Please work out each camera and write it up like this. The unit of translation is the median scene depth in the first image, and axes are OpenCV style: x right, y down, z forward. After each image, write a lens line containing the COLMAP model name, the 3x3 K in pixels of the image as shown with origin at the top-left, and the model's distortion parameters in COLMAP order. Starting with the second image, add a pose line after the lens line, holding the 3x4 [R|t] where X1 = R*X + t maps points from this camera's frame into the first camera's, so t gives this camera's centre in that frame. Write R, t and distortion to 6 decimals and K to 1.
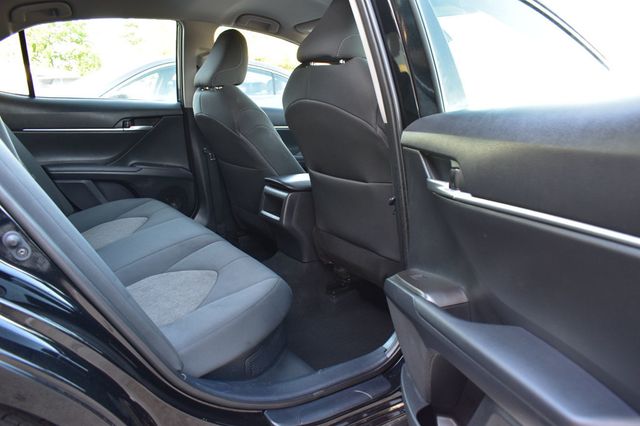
lens RADIAL K [[490.1, 0, 320.0], [0, 490.1, 213.0], [0, 0, 1]] dist [-0.105978, 0.005537]
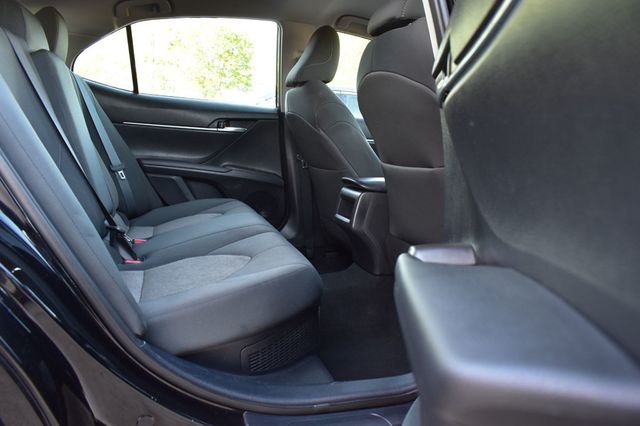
lens RADIAL K [[490.1, 0, 320.0], [0, 490.1, 213.0], [0, 0, 1]] dist [-0.105978, 0.005537]
pose [[0.954696, 0.070324, -0.289153, 0.107397], [-0.099704, 0.991105, -0.088149, 0.071297], [0.280382, 0.112985, 0.953216, 0.118229]]
